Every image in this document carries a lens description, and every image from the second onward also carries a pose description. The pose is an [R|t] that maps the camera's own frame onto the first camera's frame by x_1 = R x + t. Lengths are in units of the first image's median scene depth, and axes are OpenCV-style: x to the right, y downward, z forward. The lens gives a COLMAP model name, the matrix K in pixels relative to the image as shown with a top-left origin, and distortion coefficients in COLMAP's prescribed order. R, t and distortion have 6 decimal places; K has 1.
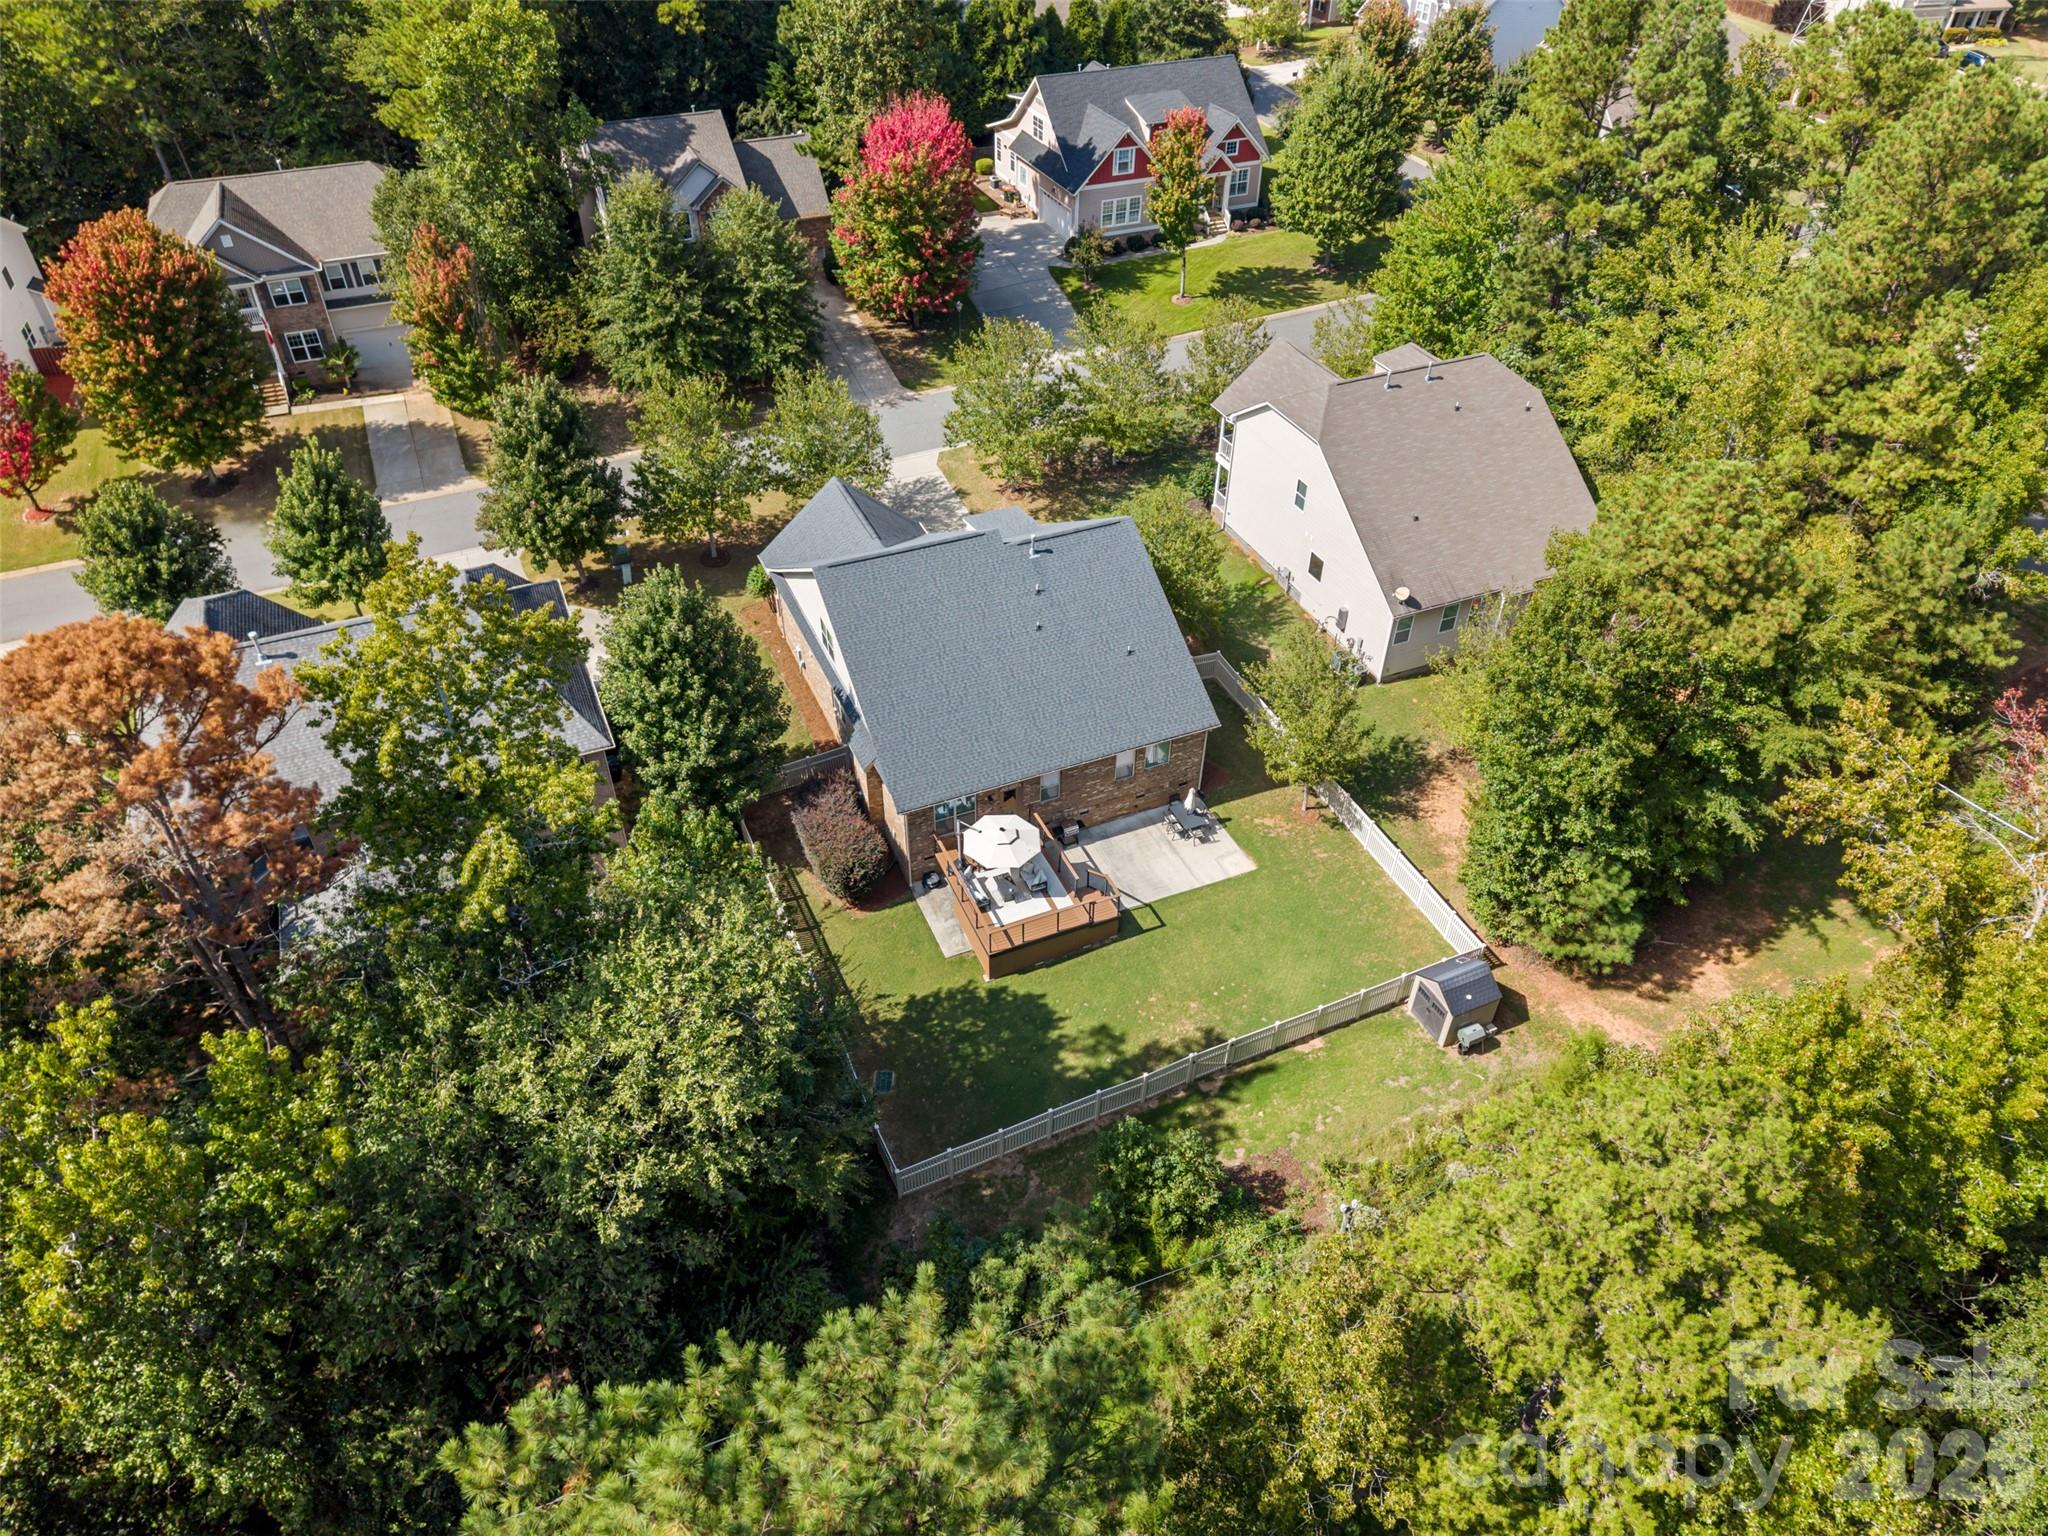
lens RADIAL K [[1390.4, 0, 1021.3], [0, 1390.4, 779.6], [0, 0, 1]] dist [0.015880, -0.007570]
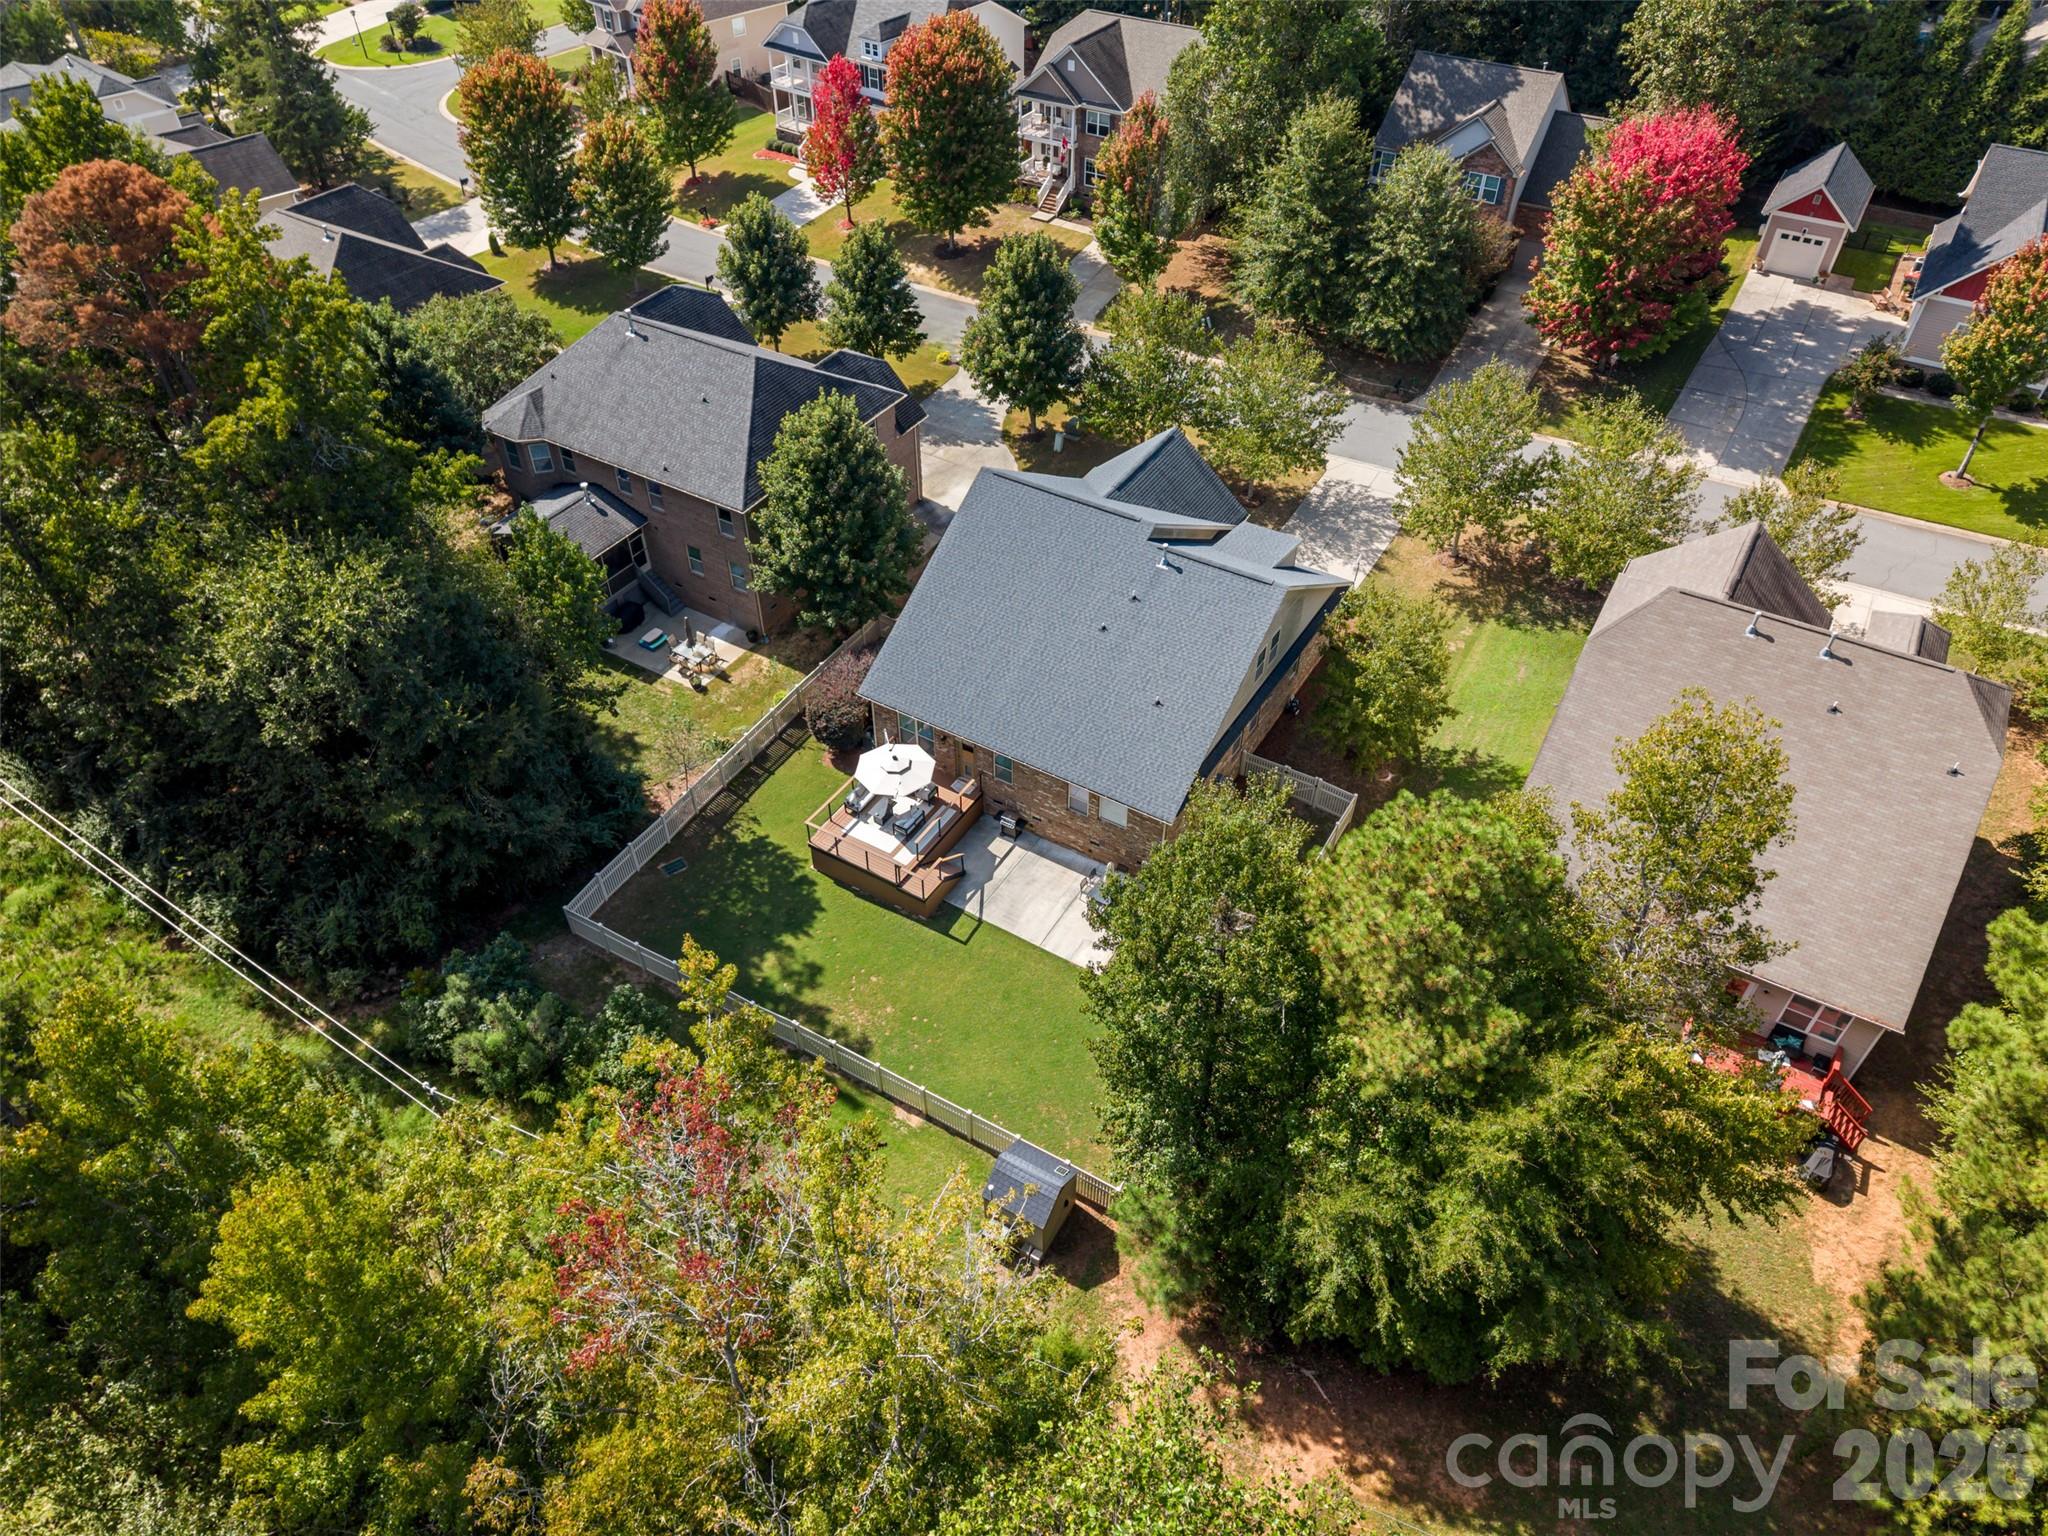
lens RADIAL K [[1421.6, 0, 1019.1], [0, 1421.6, 773.3], [0, 0, 1]] dist [0.033210, -0.035414]
pose [[0.565379, 0.549716, -0.614947, 0.607894], [-0.529741, 0.813457, 0.240128, -0.224225], [0.632235, 0.189999, 0.751118, 0.255139]]
